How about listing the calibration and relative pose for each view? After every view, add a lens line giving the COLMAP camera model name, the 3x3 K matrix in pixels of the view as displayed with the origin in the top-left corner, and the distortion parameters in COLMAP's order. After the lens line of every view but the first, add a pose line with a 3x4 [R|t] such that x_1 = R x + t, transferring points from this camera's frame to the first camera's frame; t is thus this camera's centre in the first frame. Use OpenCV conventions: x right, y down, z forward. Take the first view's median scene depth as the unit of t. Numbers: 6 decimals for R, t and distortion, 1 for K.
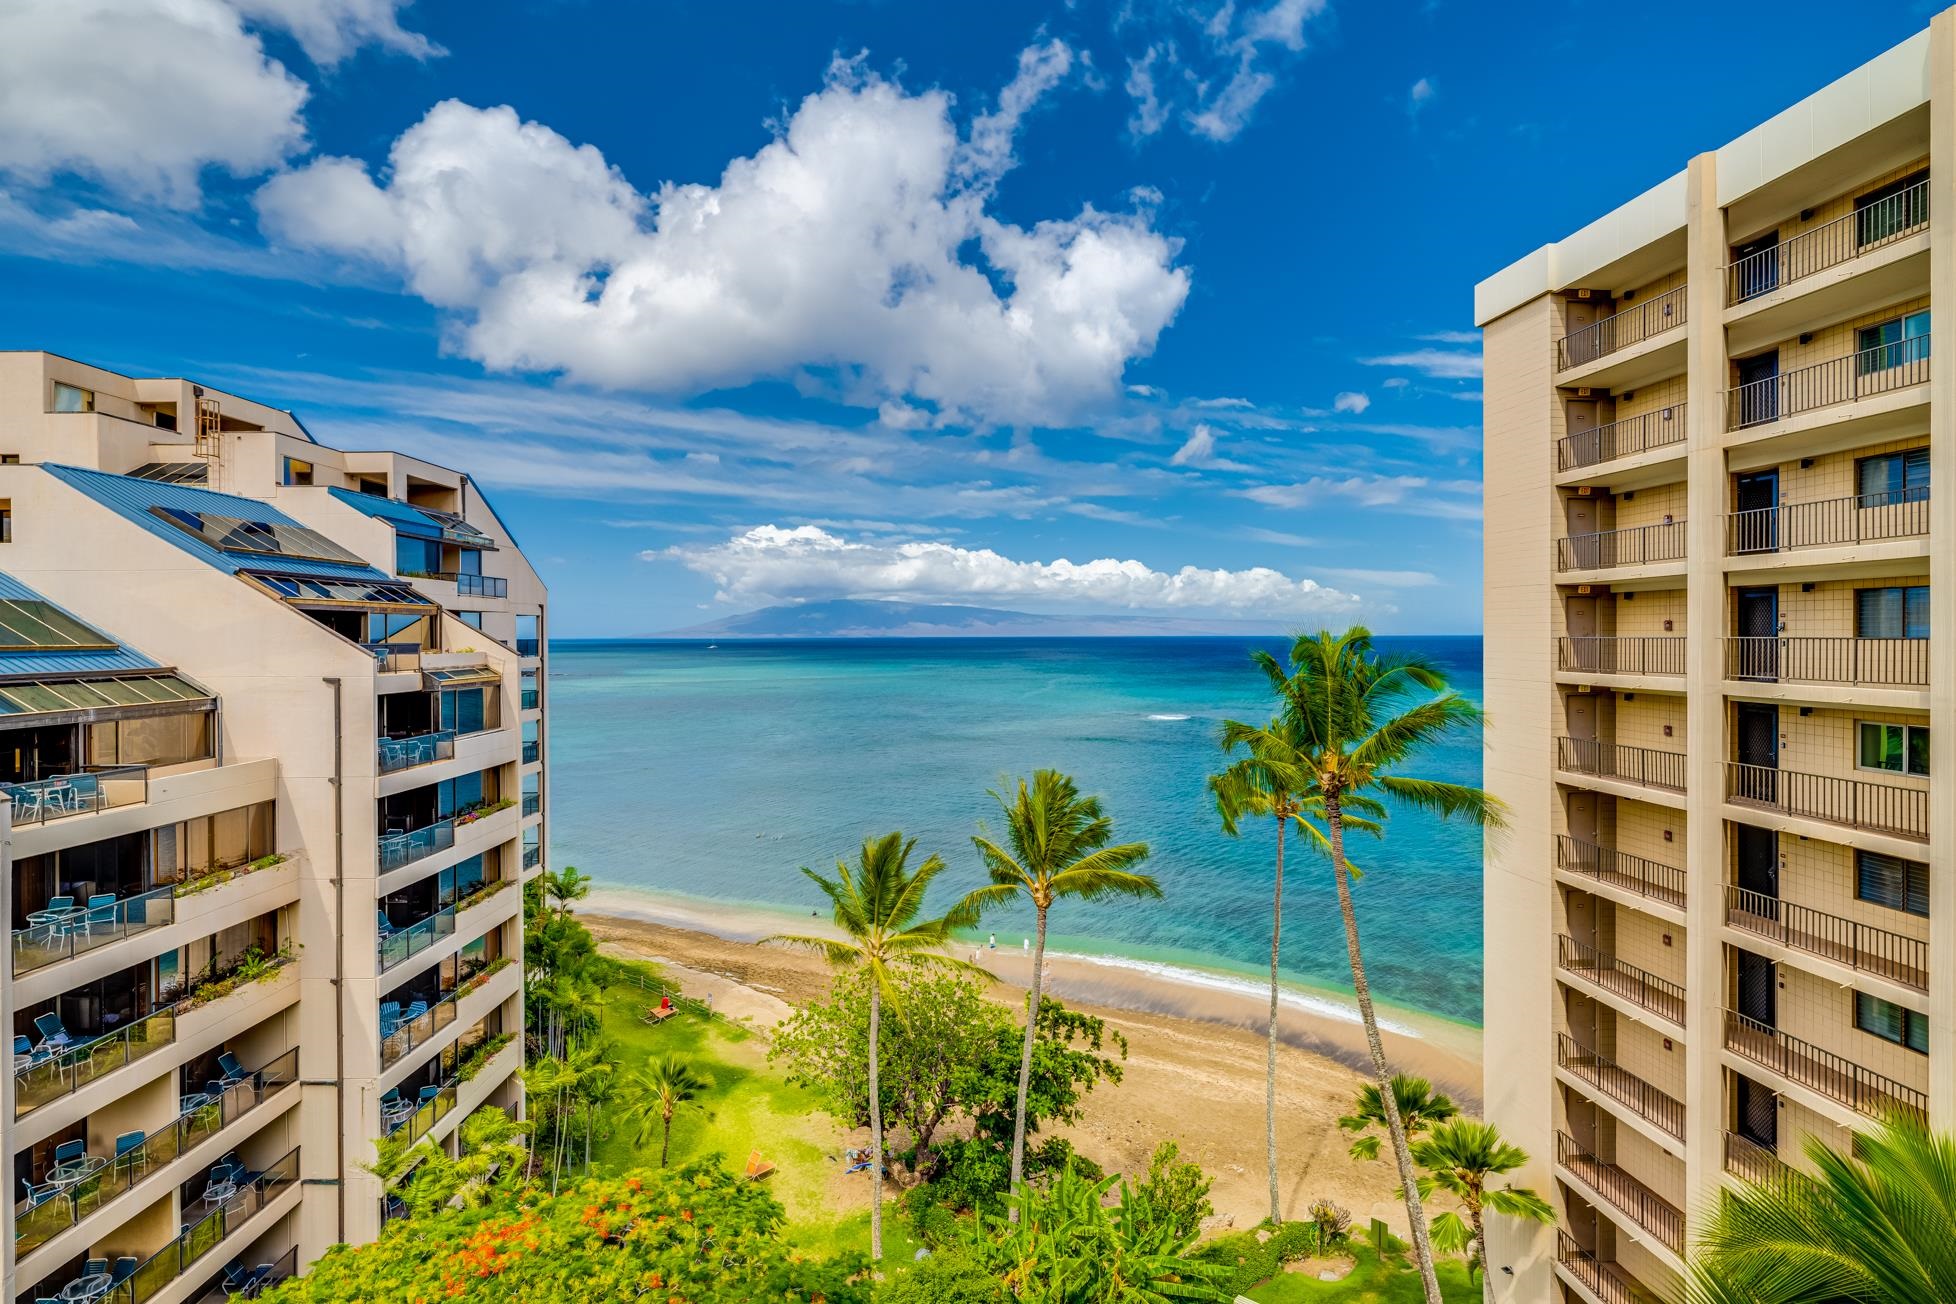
lens RADIAL K [[963.8, 0, 977.9], [0, 963.8, 641.7], [0, 0, 1]] dist [0.001006, -0.001313]
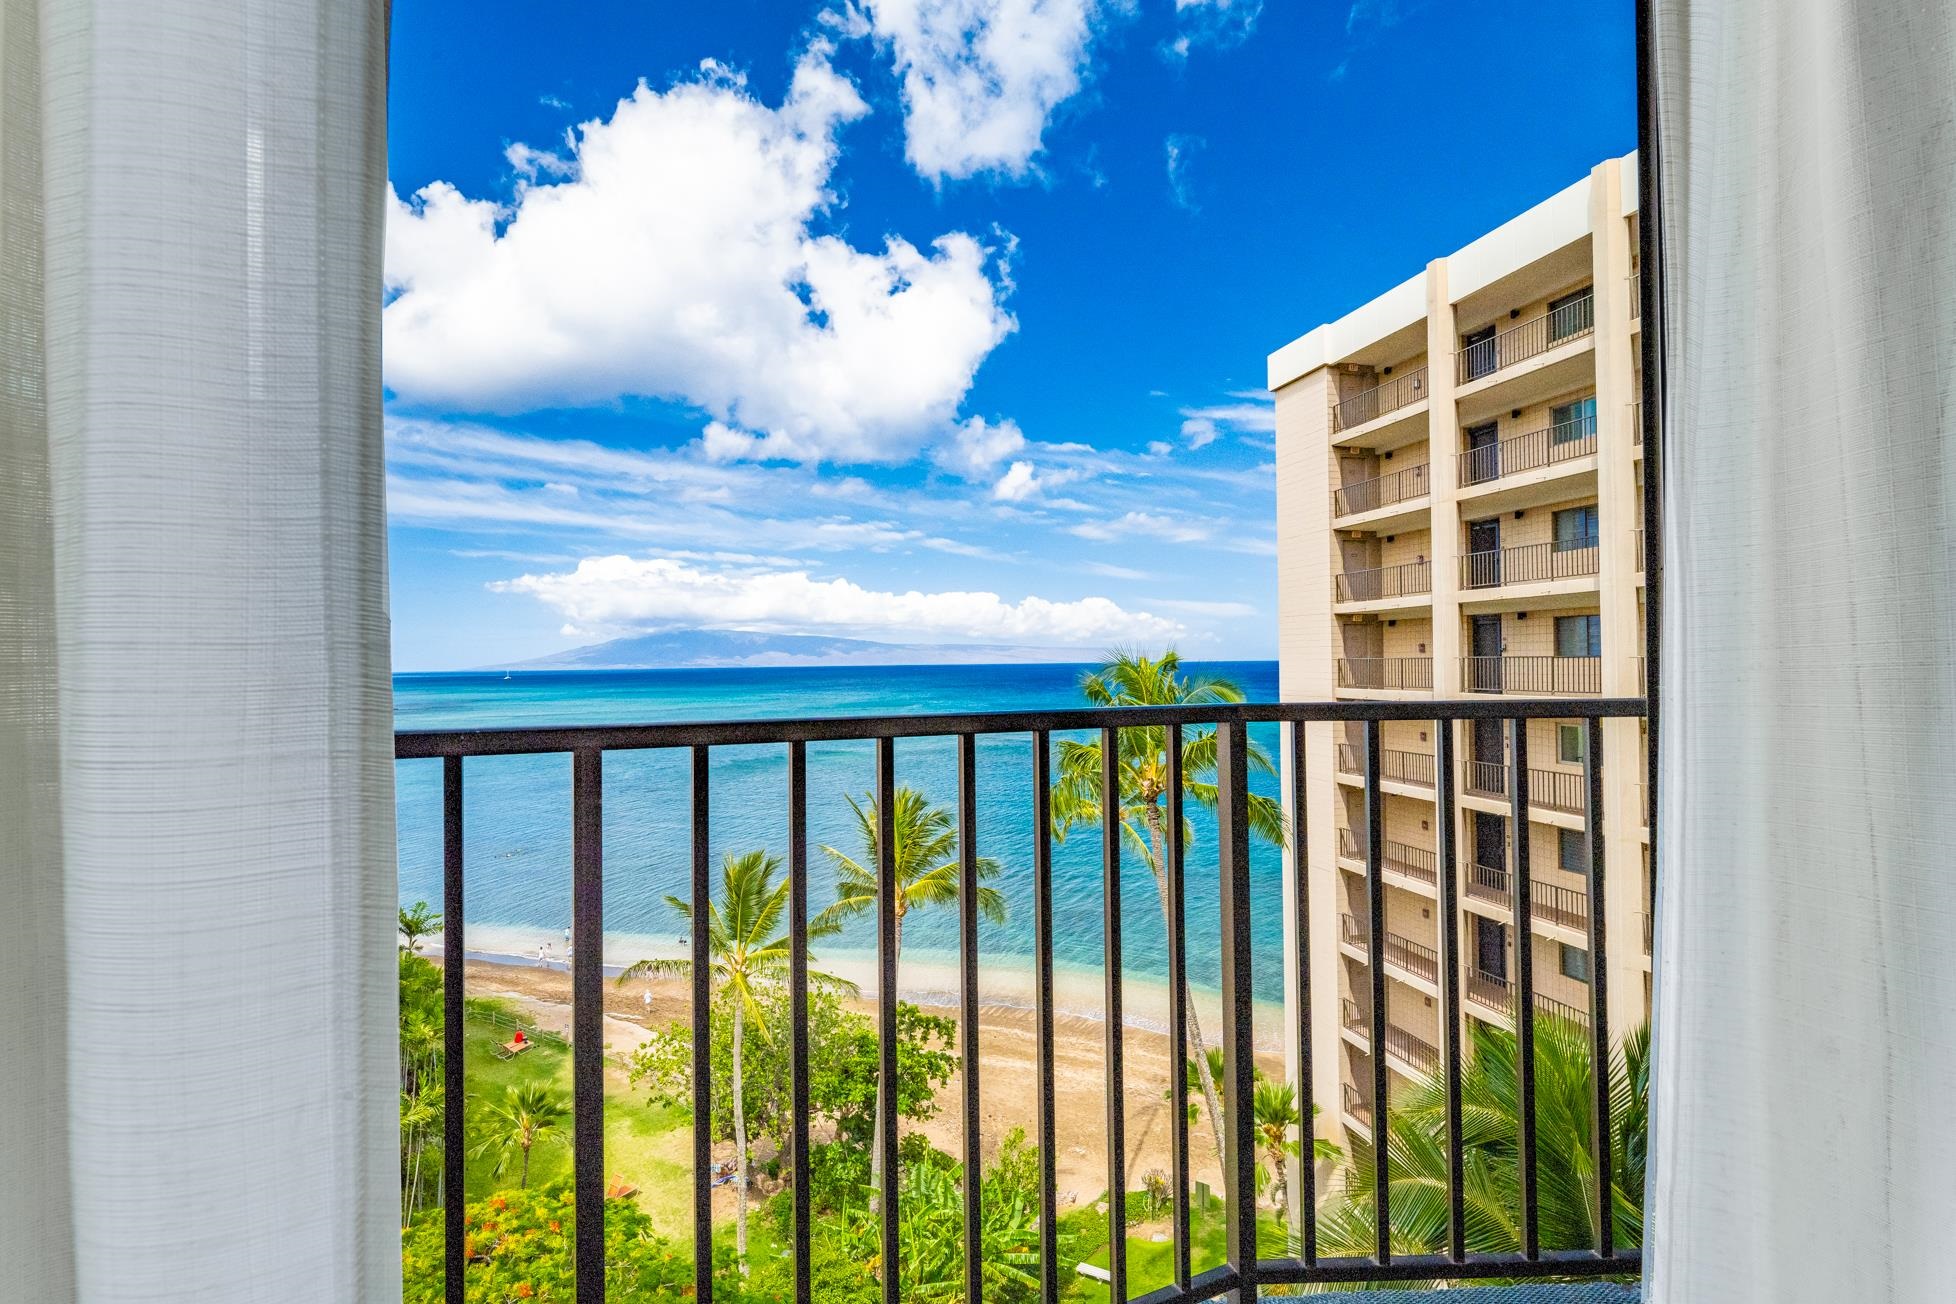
lens RADIAL K [[928.3, 0, 976.8], [0, 928.3, 655.4], [0, 0, 1]] dist [-0.001389, -0.001671]
pose [[0.988348, -0.007841, 0.152011, -0.001808], [0.010280, 0.999831, -0.015264, 0.003347], [-0.151865, 0.016649, 0.988261, -0.041693]]
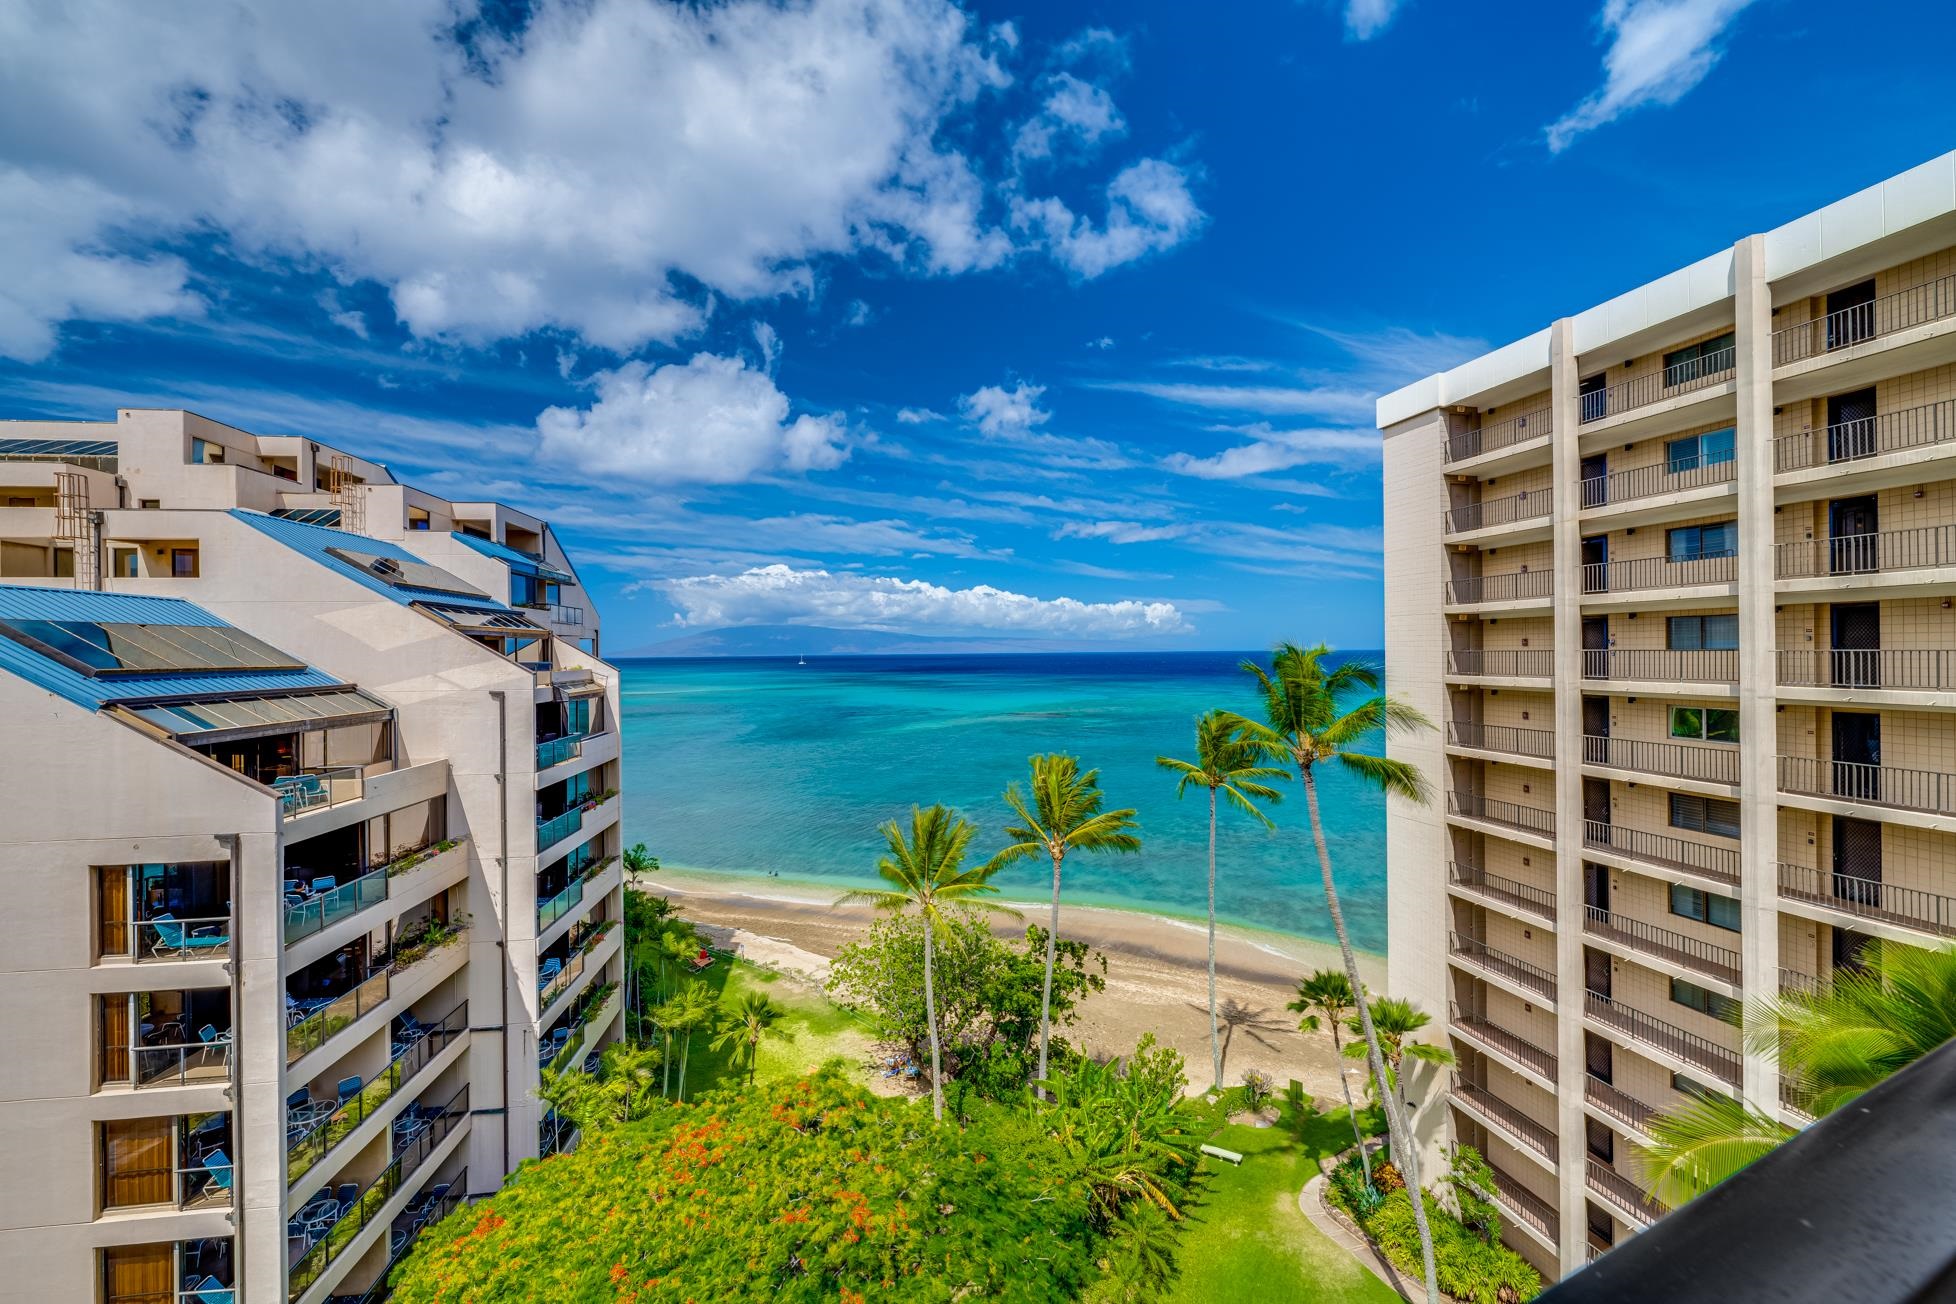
lens RADIAL K [[766.8, 0, 976.4], [0, 766.8, 657.3], [0, 0, 1]] dist [-0.001490, -0.000733]
pose [[0.991756, -0.006885, 0.127955, -0.201205], [0.007148, 0.999973, -0.001592, 0.000804], [-0.127941, 0.002493, 0.991779, -0.023909]]
